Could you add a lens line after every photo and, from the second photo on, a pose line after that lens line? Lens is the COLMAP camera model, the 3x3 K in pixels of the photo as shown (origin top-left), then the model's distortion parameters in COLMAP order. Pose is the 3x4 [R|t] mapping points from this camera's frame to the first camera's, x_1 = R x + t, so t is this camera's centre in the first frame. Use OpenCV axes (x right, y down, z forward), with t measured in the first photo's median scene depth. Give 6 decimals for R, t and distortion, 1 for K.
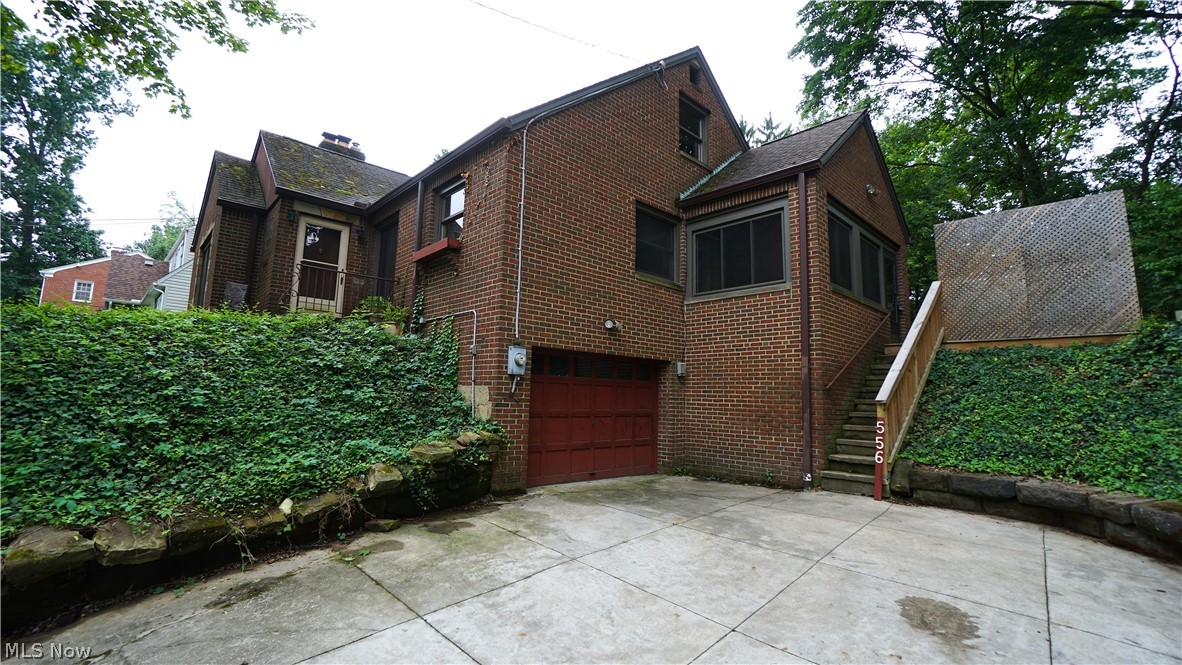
lens RADIAL K [[518.9, 0, 583.5], [0, 518.9, 332.8], [0, 0, 1]] dist [-0.060819, 0.020676]
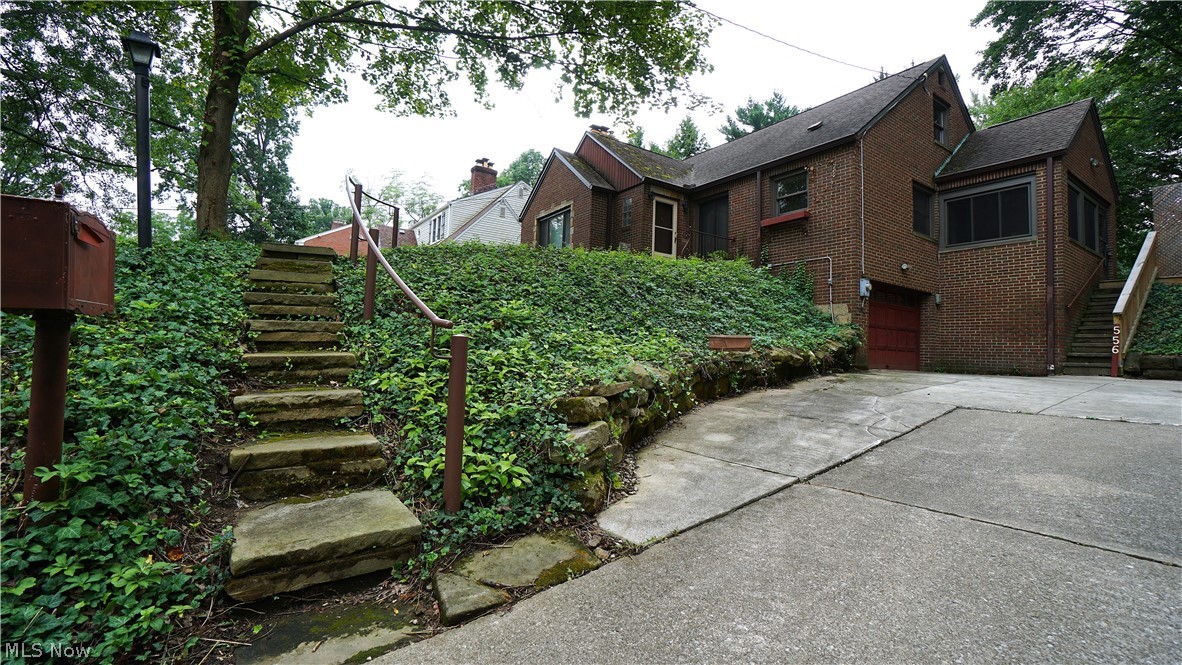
lens RADIAL K [[516.1, 0, 586.3], [0, 516.1, 324.5], [0, 0, 1]] dist [-0.064224, 0.023464]
pose [[0.984831, 0.002546, -0.173495, -0.574615], [0.008696, 0.997911, 0.064011, 0.047900], [0.173296, -0.064548, 0.982752, -0.577209]]
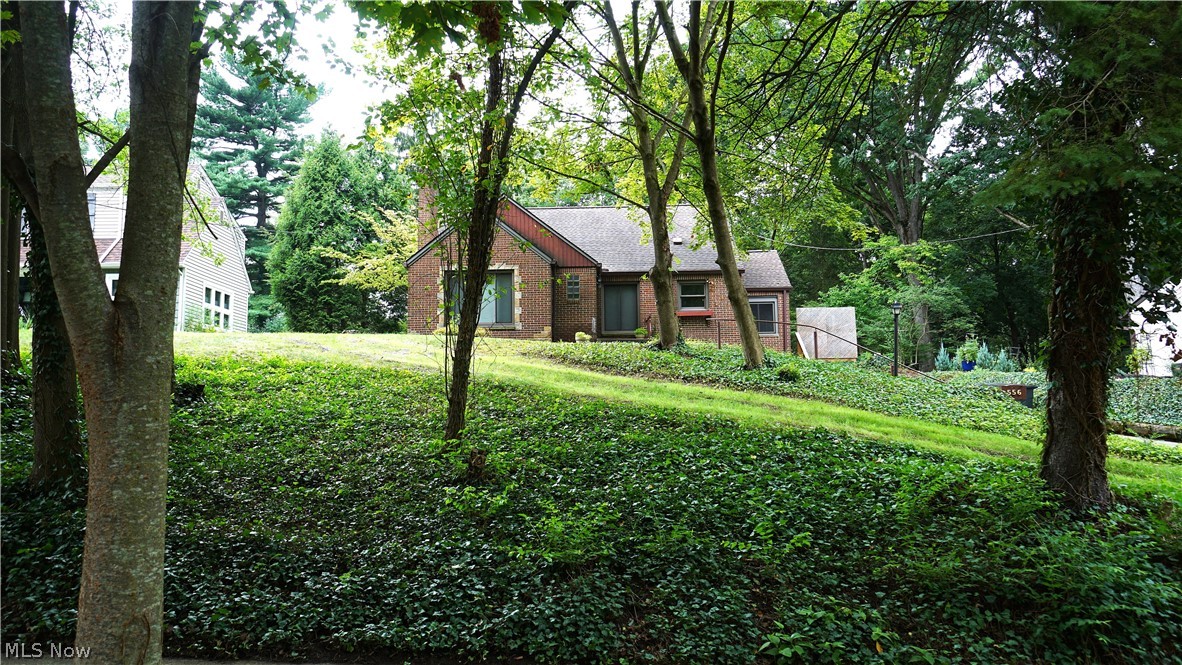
lens RADIAL K [[861.1, 0, 591.0], [0, 861.1, 332.5], [0, 0, 1]] dist [0.053353, 0.000472]
pose [[0.690185, 0.043383, 0.722331, -3.112961], [-0.058653, 0.998271, -0.003914, -0.036060], [-0.721252, -0.039666, 0.691536, -1.183553]]
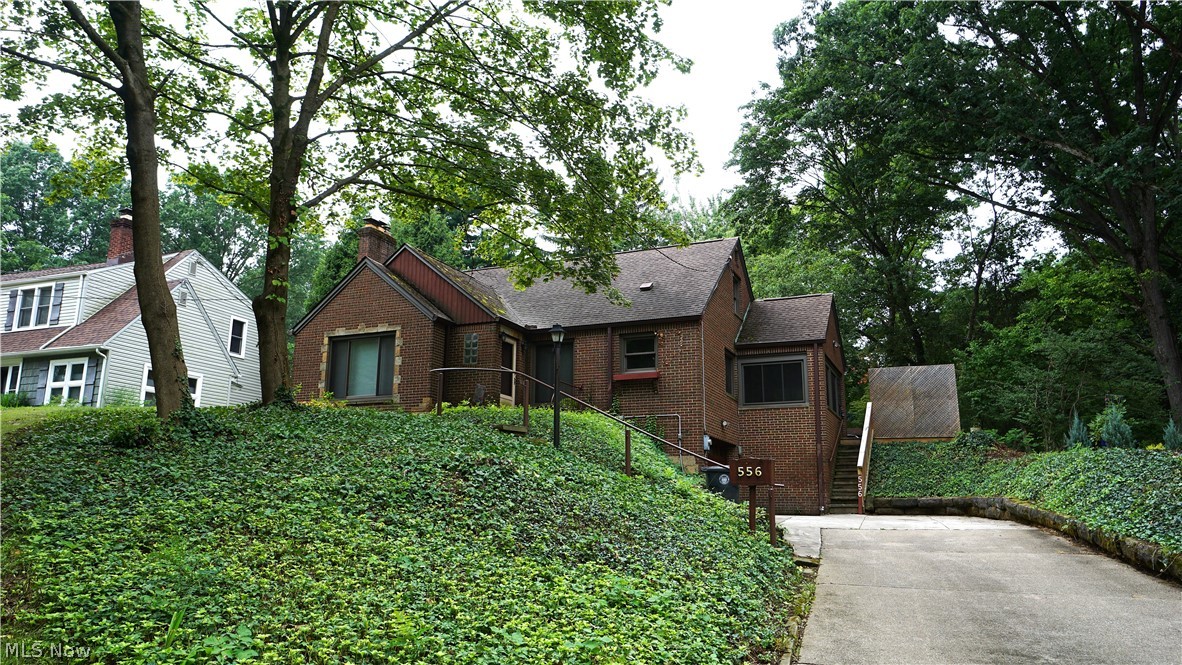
lens RADIAL K [[861.1, 0, 591.0], [0, 861.1, 332.5], [0, 0, 1]] dist [0.053353, 0.000472]
pose [[0.915998, 0.069776, 0.395069, -1.478613], [-0.036795, 0.995220, -0.090461, -0.039593], [-0.399493, 0.068325, 0.914187, -1.458562]]
